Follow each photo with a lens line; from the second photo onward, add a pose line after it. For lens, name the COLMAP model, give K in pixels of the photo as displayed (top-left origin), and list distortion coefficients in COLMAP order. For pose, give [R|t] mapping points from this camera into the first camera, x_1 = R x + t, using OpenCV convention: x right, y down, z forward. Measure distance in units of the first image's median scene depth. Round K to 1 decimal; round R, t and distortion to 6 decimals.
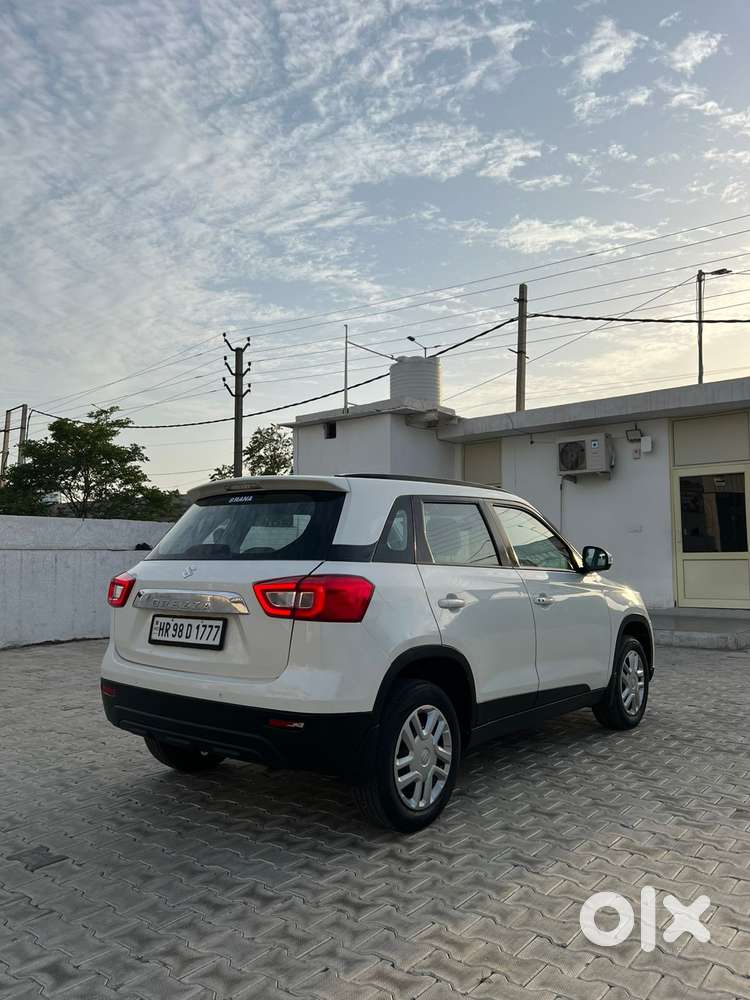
lens RADIAL K [[752.3, 0, 360.3], [0, 752.3, 501.3], [0, 0, 1]] dist [0.008953, 0.001439]
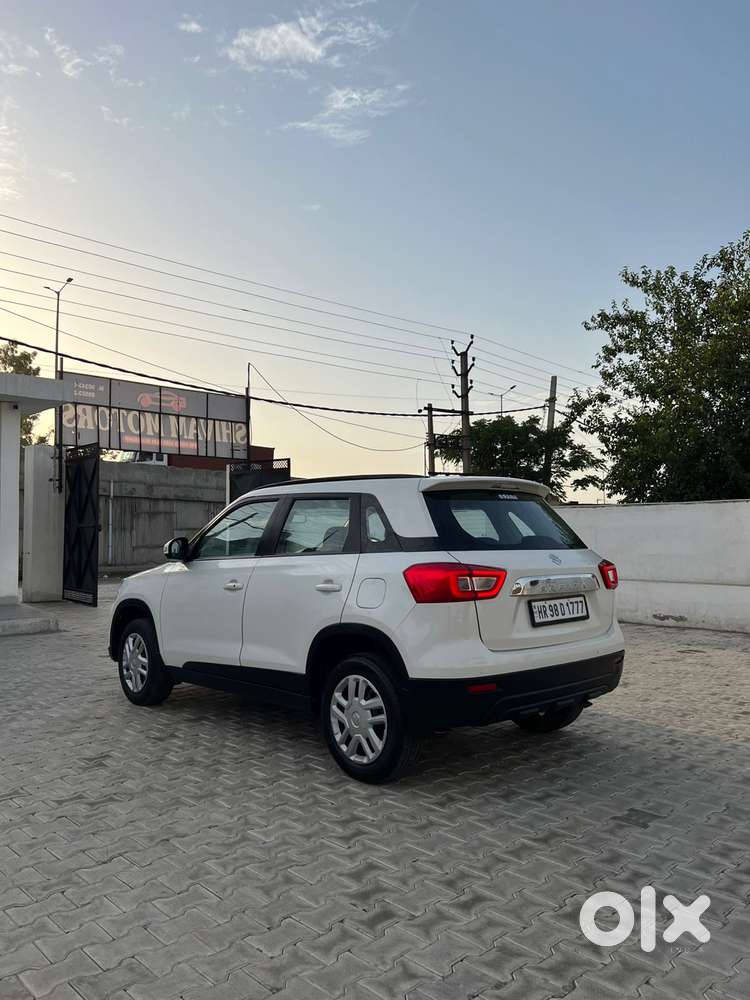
lens RADIAL K [[750.2, 0, 371.0], [0, 750.2, 493.5], [0, 0, 1]] dist [0.040142, -0.049513]
pose [[0.136783, 0.065071, 0.988461, -1.392483], [-0.071812, 0.995866, -0.055621, 0.074323], [-0.987995, -0.063375, 0.140891, 1.089444]]
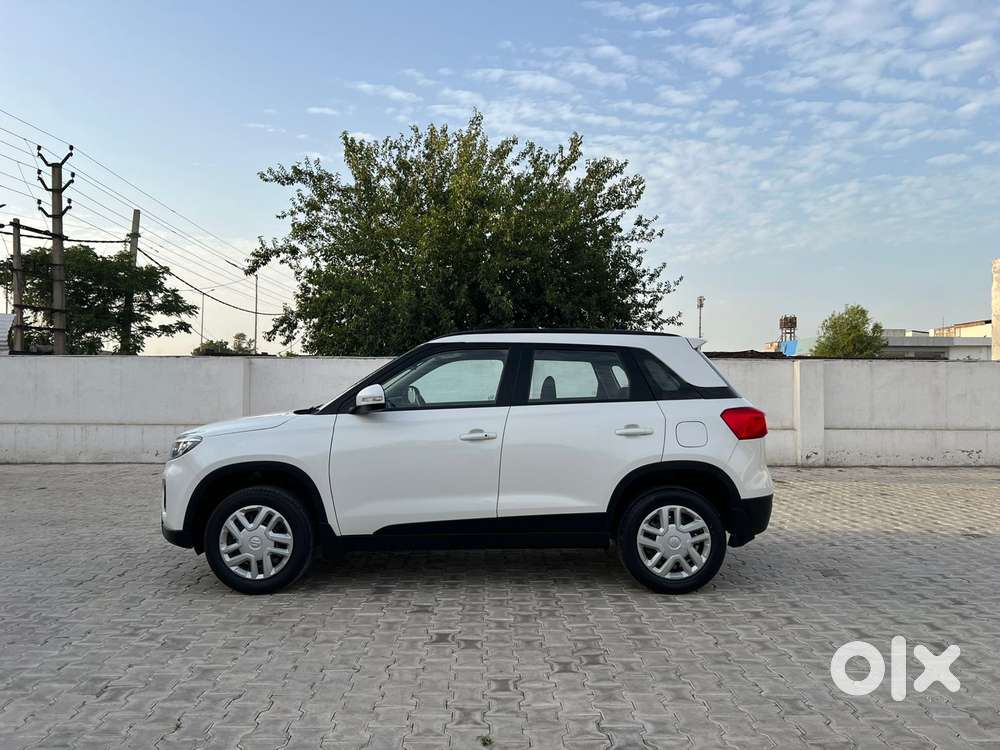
lens RADIAL K [[750.2, 0, 492.7], [0, 750.2, 374.9], [0, 0, 1]] dist [0.040142, -0.049513]
pose [[-0.639777, 0.017568, 0.768360, -1.082631], [-0.058553, 0.995719, -0.071520, 0.168318], [-0.766327, -0.090747, -0.636009, 2.315955]]
